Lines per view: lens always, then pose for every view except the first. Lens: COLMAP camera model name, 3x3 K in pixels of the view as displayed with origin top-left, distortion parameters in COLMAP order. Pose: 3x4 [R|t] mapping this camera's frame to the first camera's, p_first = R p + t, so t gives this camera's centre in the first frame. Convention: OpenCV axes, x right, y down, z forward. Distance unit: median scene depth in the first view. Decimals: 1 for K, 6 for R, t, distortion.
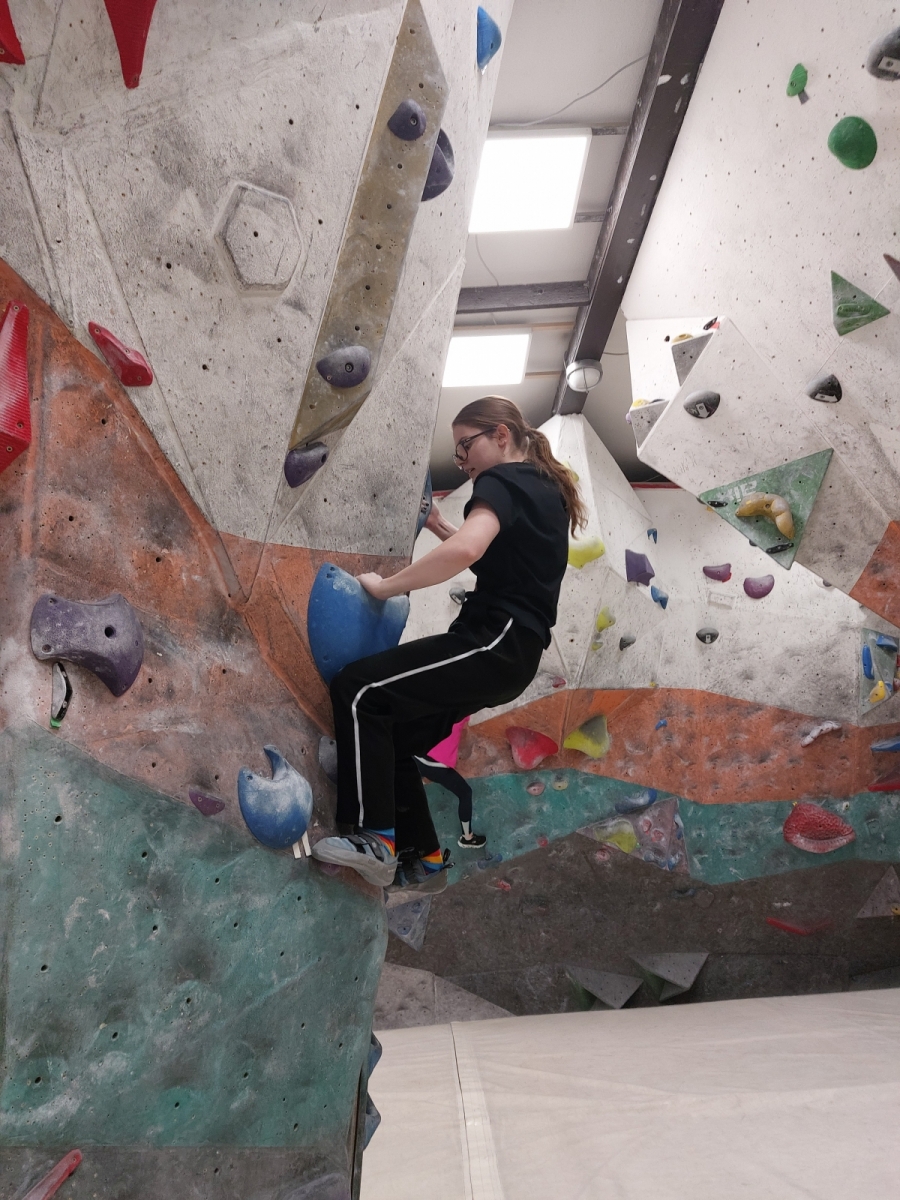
lens RADIAL K [[852.2, 0, 458.1], [0, 852.2, 613.2], [0, 0, 1]] dist [0.084176, -0.101644]
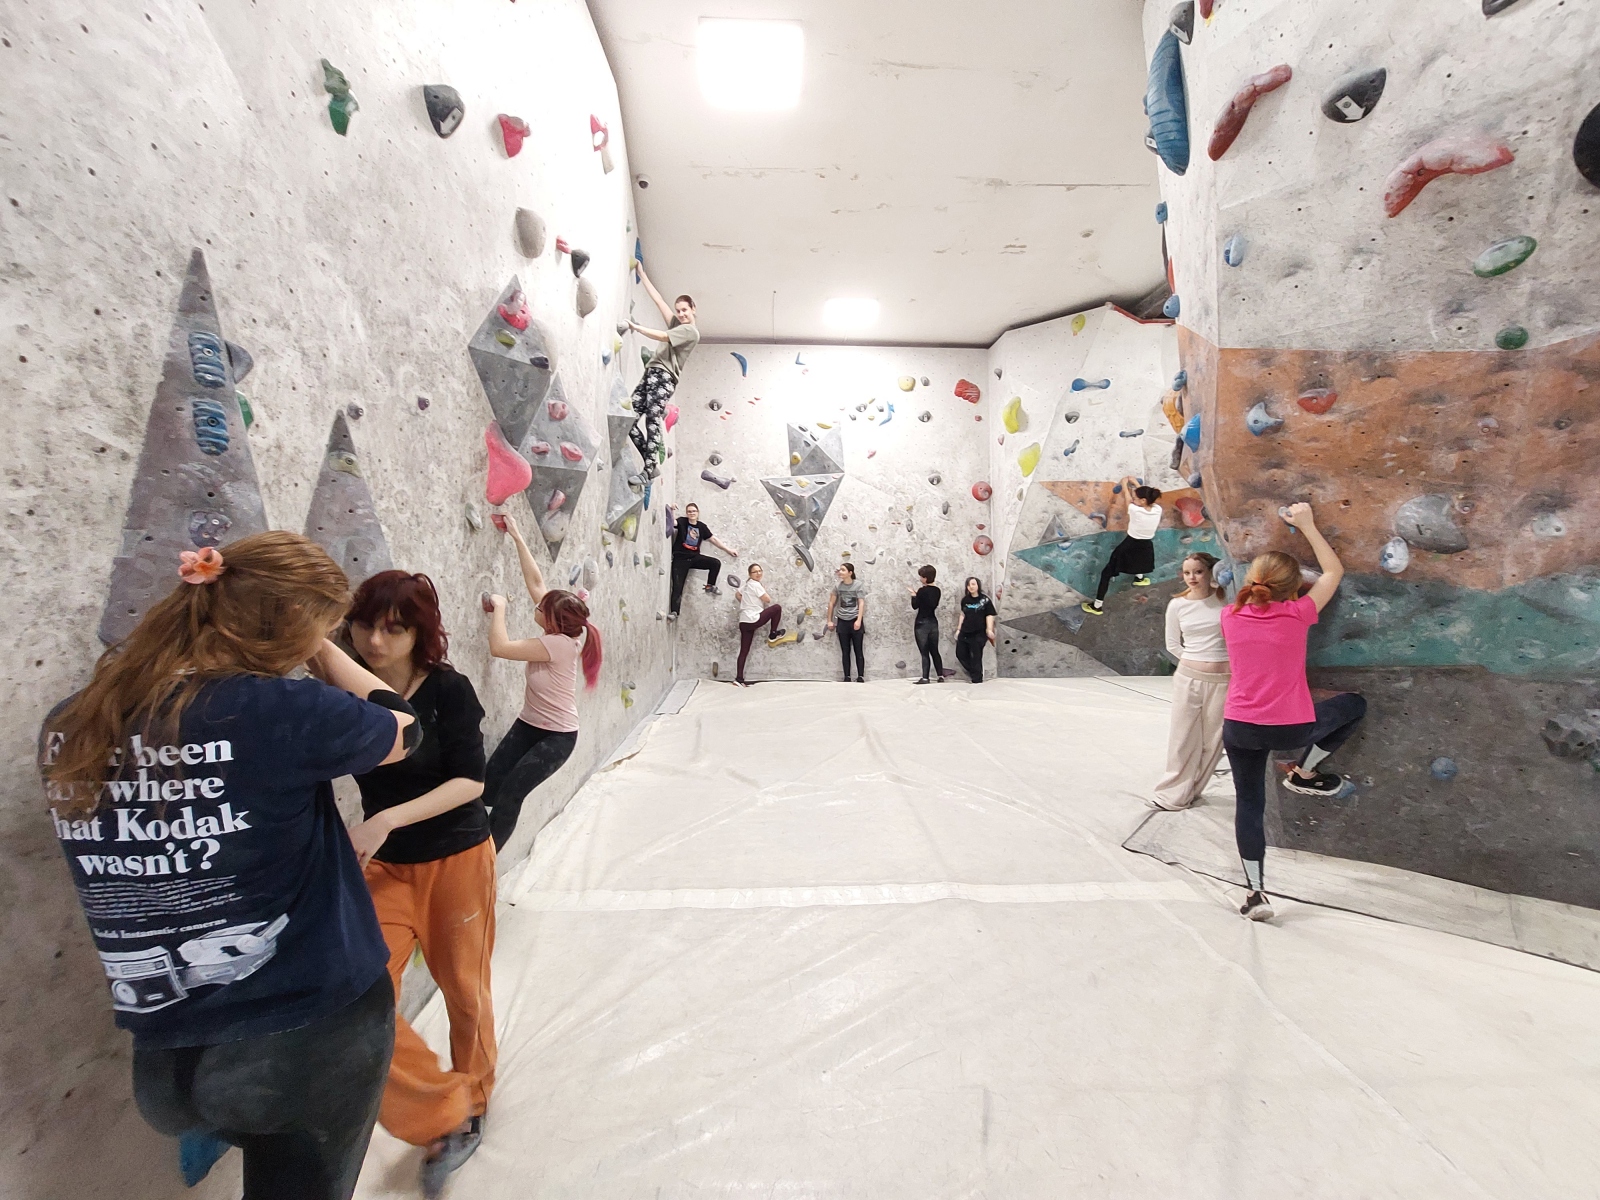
lens RADIAL K [[637.2, 0, 800.0], [0, 637.2, 600.0], [0, 0, 1]] dist [-0.018224, -0.000161]
pose [[0.997437, 0.070684, 0.011103, -0.581179], [-0.070791, 0.952364, 0.296632, 0.024565], [0.010393, -0.296658, 0.954927, -0.096509]]
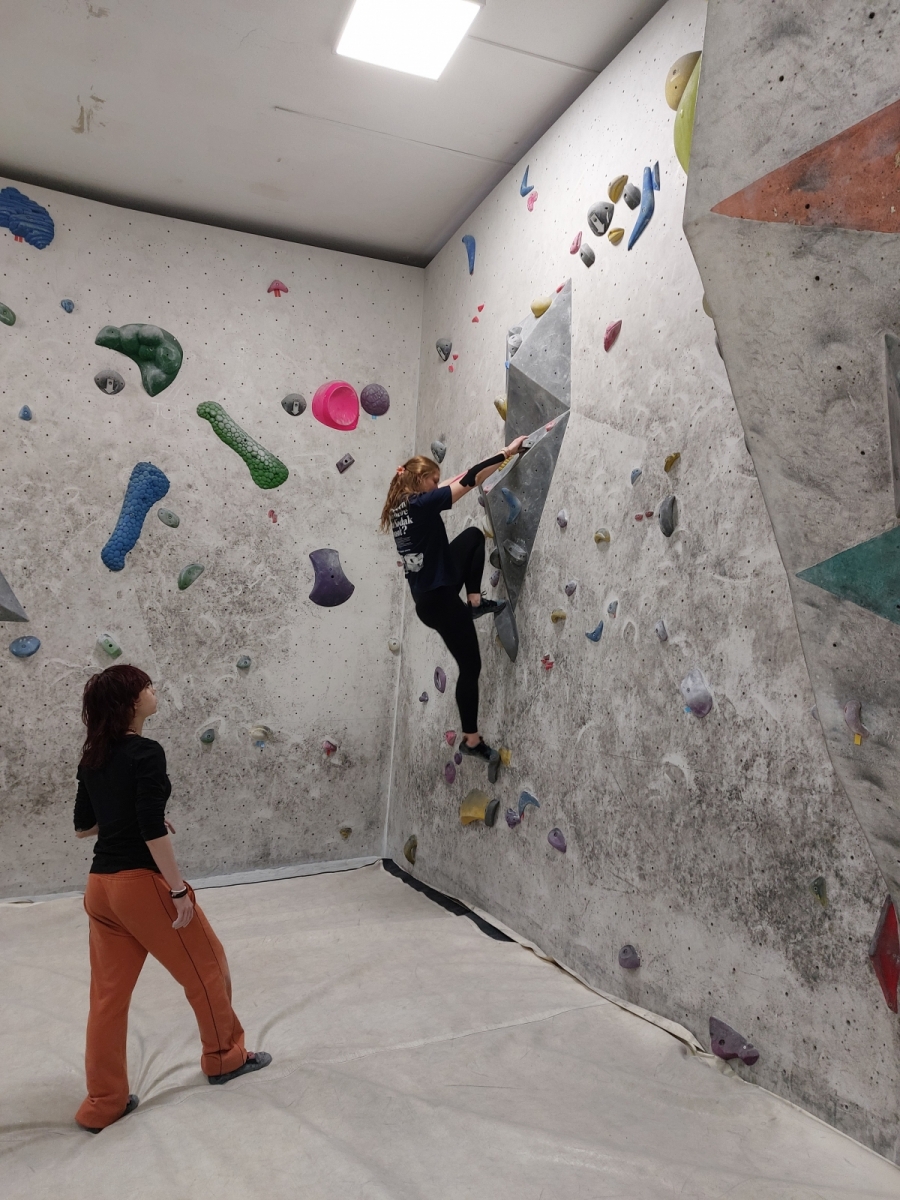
lens RADIAL K [[852.2, 0, 458.1], [0, 852.2, 613.2], [0, 0, 1]] dist [0.084176, -0.101644]
pose [[0.389601, 0.019423, -0.920779, 0.047994], [0.221866, 0.968355, 0.114303, 0.200776], [0.893860, -0.248822, 0.372963, 0.768557]]
